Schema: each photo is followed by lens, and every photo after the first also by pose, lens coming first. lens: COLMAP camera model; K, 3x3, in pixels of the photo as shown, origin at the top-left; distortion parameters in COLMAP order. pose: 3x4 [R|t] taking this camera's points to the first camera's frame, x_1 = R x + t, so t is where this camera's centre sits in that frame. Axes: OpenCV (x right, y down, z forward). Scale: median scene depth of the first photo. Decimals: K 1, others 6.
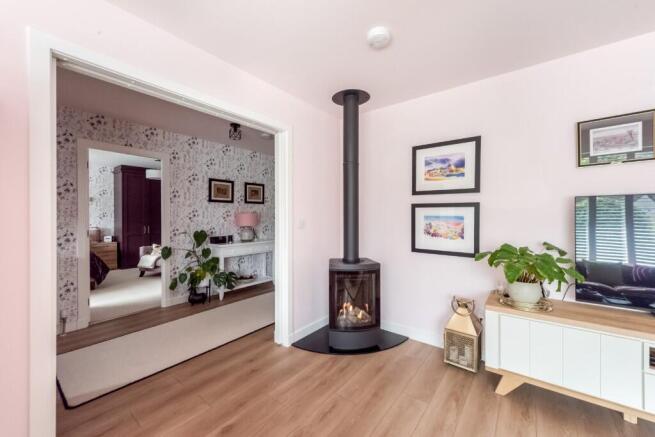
lens RADIAL K [[256.8, 0, 328.6], [0, 256.8, 215.1], [0, 0, 1]] dist [0.000822, -0.000306]
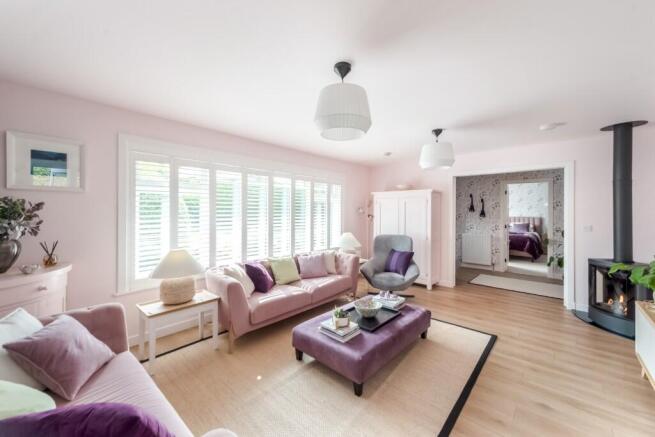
lens RADIAL K [[256.8, 0, 328.6], [0, 256.8, 215.1], [0, 0, 1]] dist [0.000822, -0.000306]
pose [[-0.069886, 0.004305, -0.997546, 1.393795], [0.003157, 0.999987, 0.004095, -0.039529], [0.997550, -0.002863, -0.069899, -0.256922]]
